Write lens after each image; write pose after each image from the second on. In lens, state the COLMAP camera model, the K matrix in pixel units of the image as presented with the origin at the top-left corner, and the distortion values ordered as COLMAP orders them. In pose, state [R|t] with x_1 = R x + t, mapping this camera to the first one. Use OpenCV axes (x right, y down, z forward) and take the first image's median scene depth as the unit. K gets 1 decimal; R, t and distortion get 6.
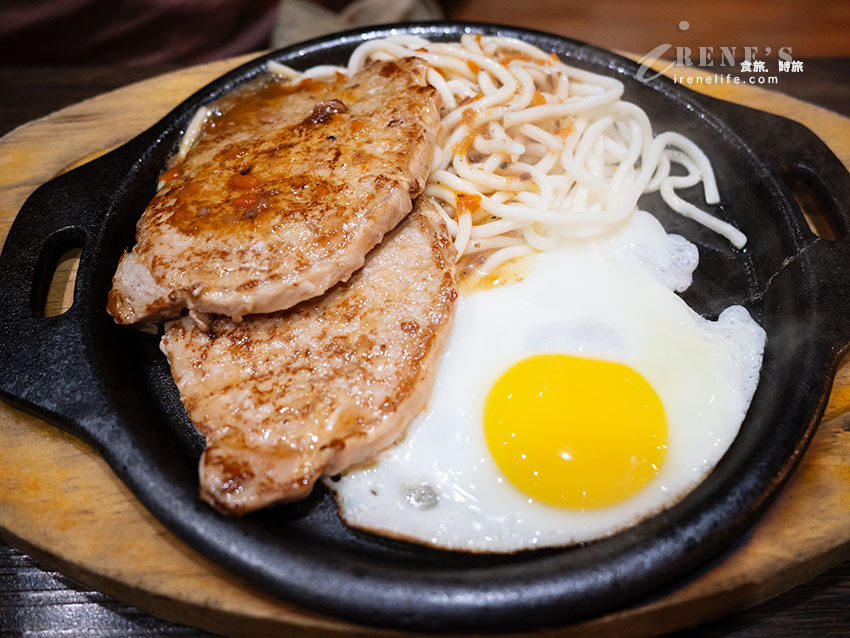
lens RADIAL K [[829.4, 0, 428.7], [0, 829.4, 320.4], [0, 0, 1]] dist [-0.015403, 0.017740]
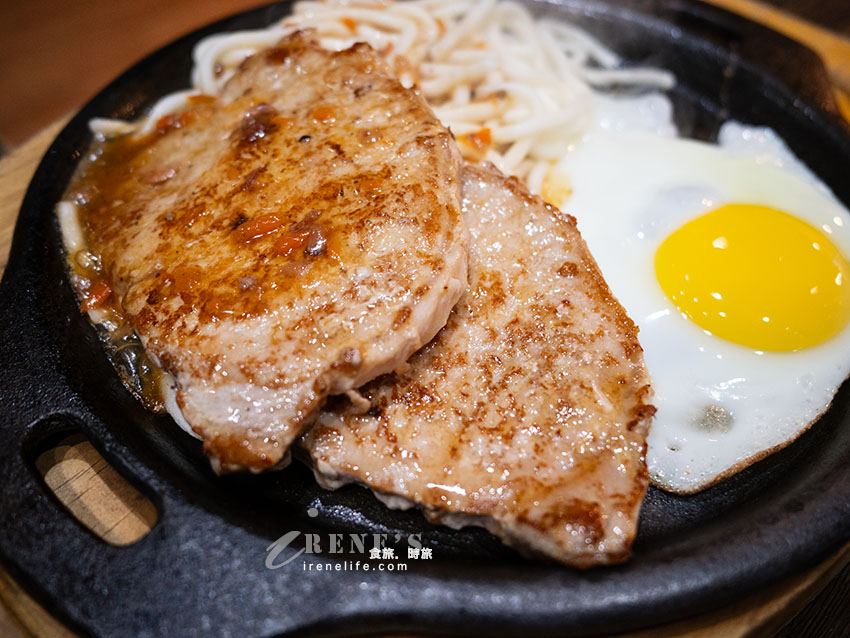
lens RADIAL K [[829.4, 0, 428.7], [0, 829.4, 320.4], [0, 0, 1]] dist [-0.015403, 0.017740]
pose [[0.739956, -0.483369, 0.467782, -0.521823], [0.515809, 0.854108, 0.066641, -0.073443], [-0.431749, 0.191975, 0.881328, 0.331066]]
